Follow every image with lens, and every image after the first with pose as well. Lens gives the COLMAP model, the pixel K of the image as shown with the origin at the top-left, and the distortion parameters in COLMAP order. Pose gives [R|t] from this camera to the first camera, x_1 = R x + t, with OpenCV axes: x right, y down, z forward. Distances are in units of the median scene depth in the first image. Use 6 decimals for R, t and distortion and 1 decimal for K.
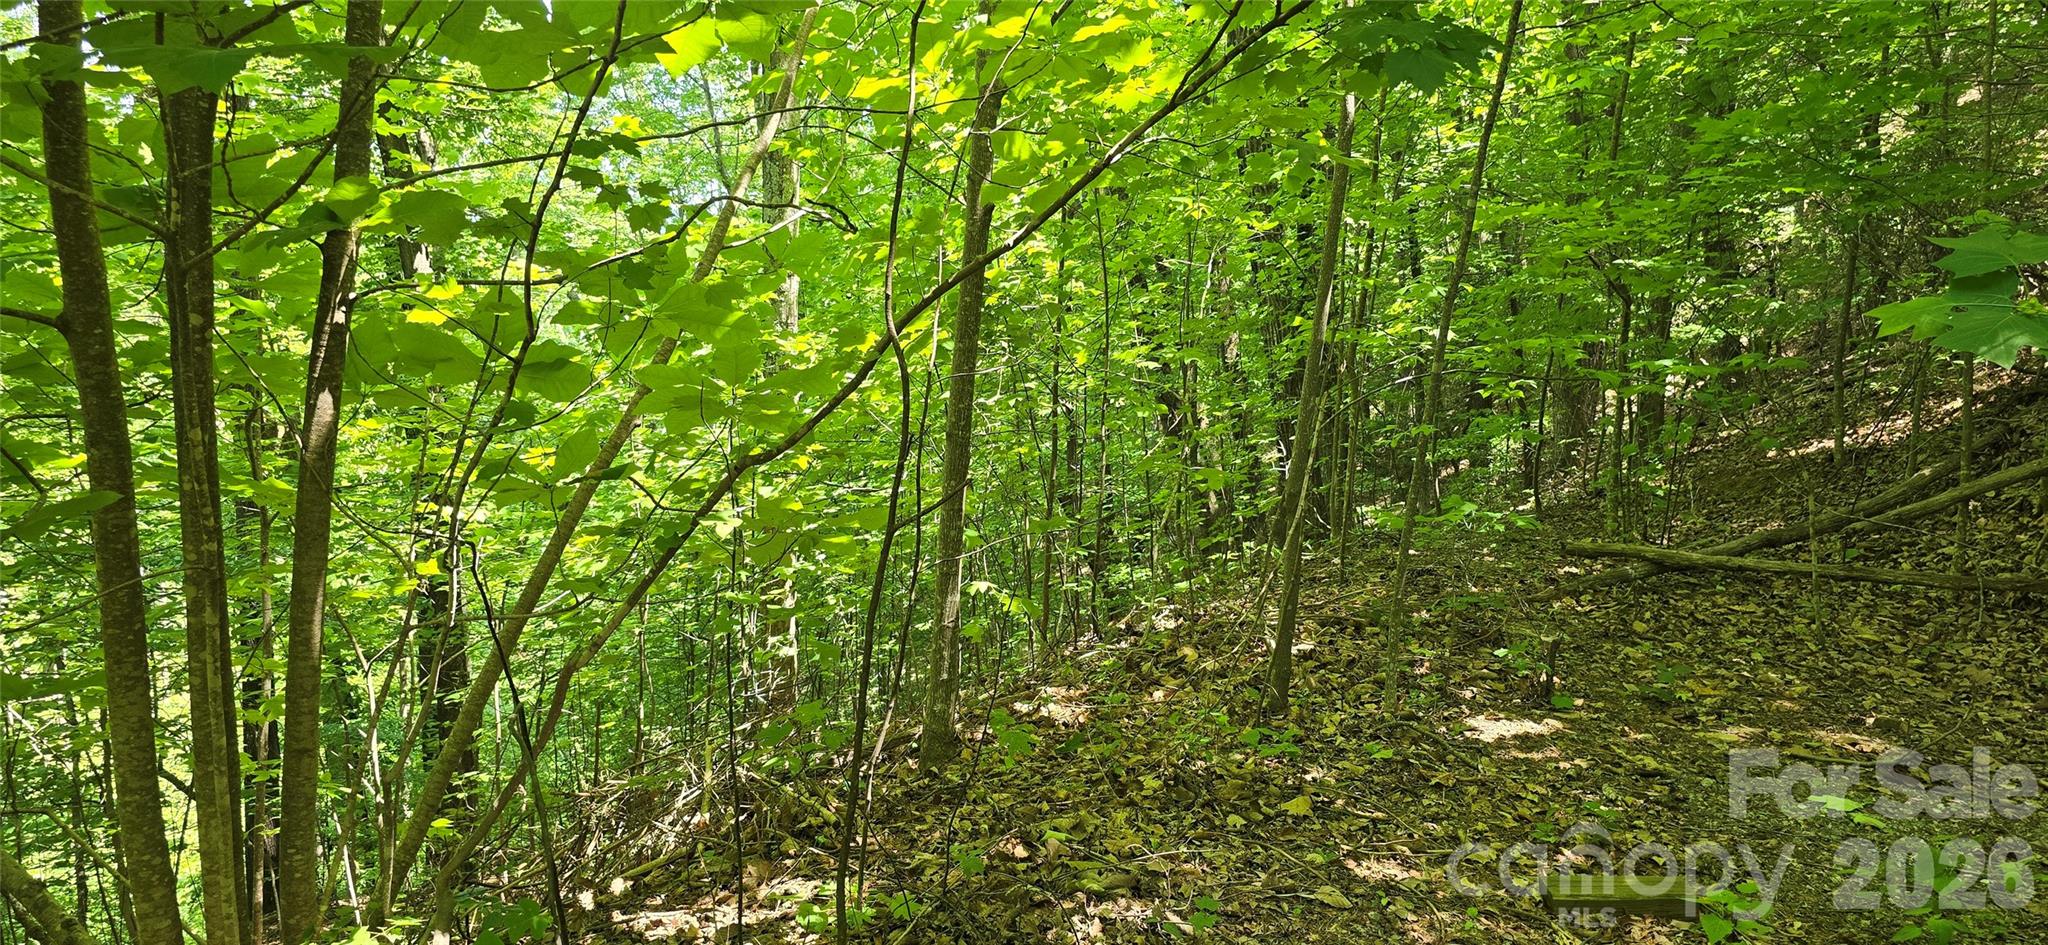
lens RADIAL K [[1343.1, 0, 1021.2], [0, 1343.1, 482.2], [0, 0, 1]] dist [-0.002157, -0.001573]
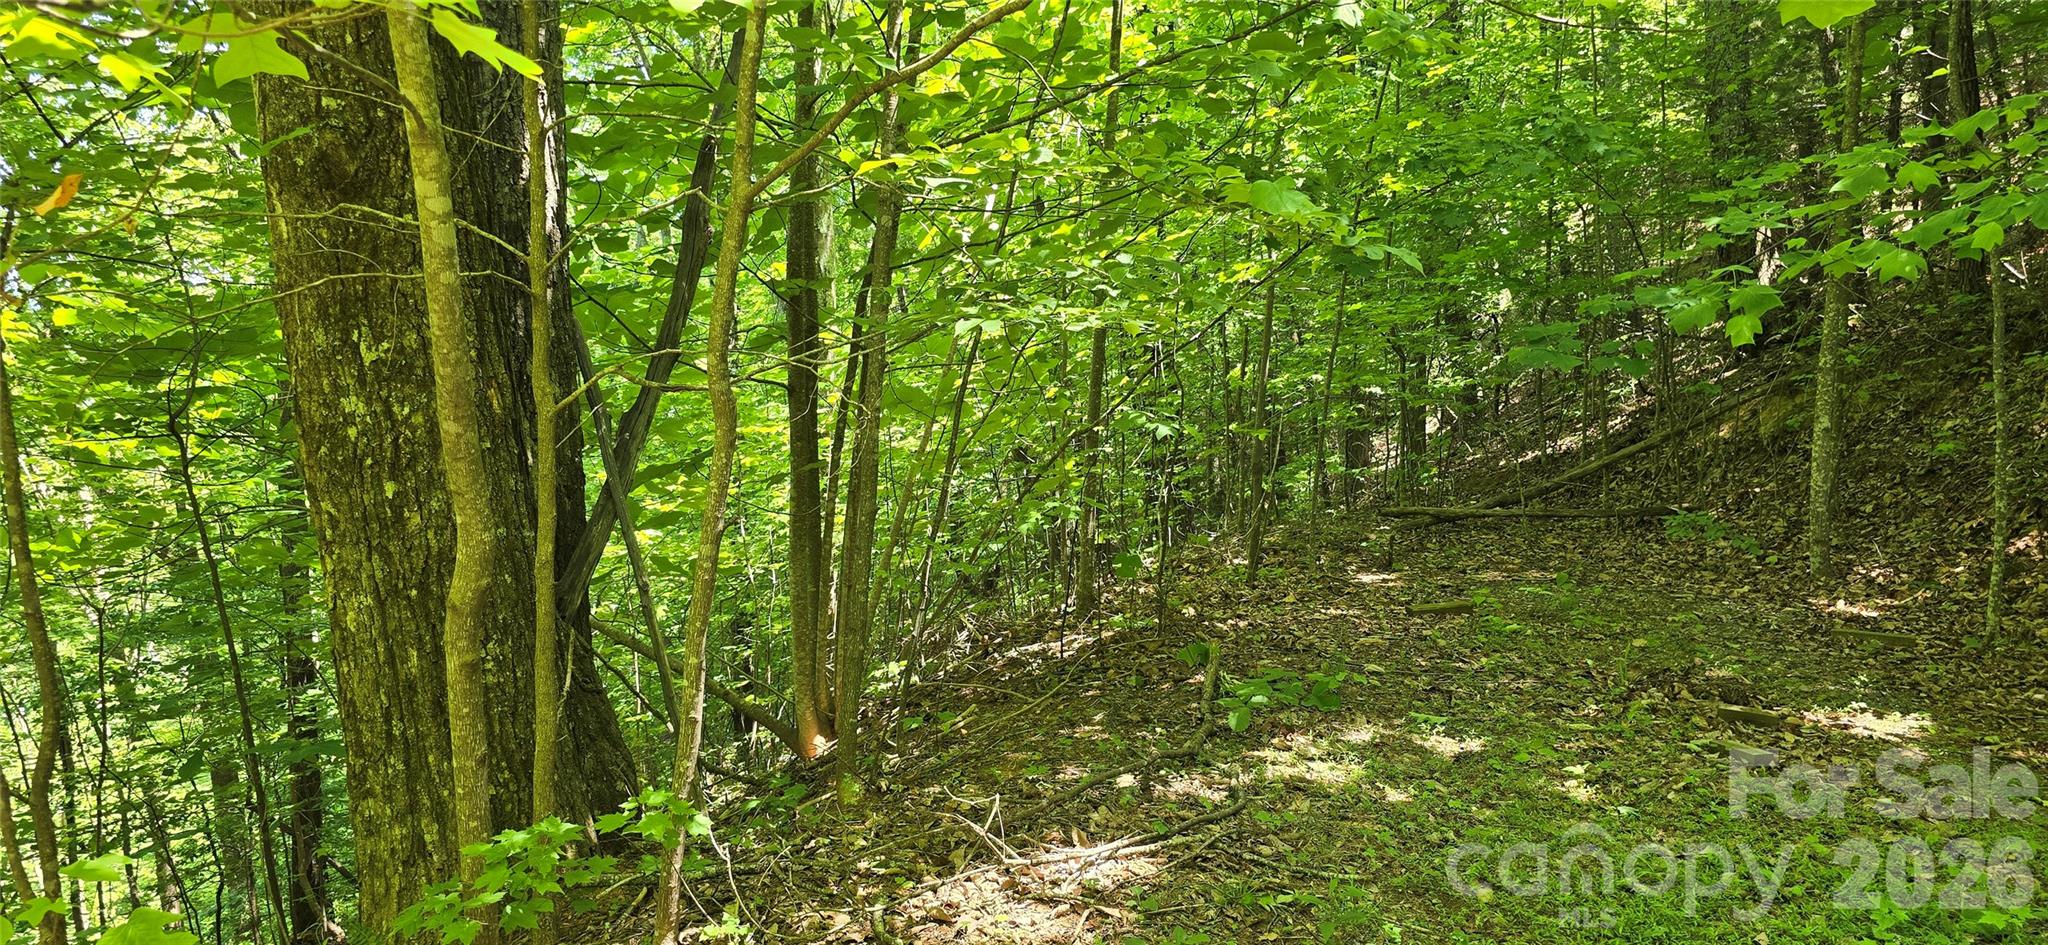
lens RADIAL K [[1343.1, 0, 1021.2], [0, 1343.1, 482.2], [0, 0, 1]] dist [-0.002157, -0.001573]
pose [[0.986039, -0.054312, 0.157406, -0.249670], [0.064032, 0.996299, -0.057351, 0.073095], [-0.153708, 0.066629, 0.985867, -0.478964]]
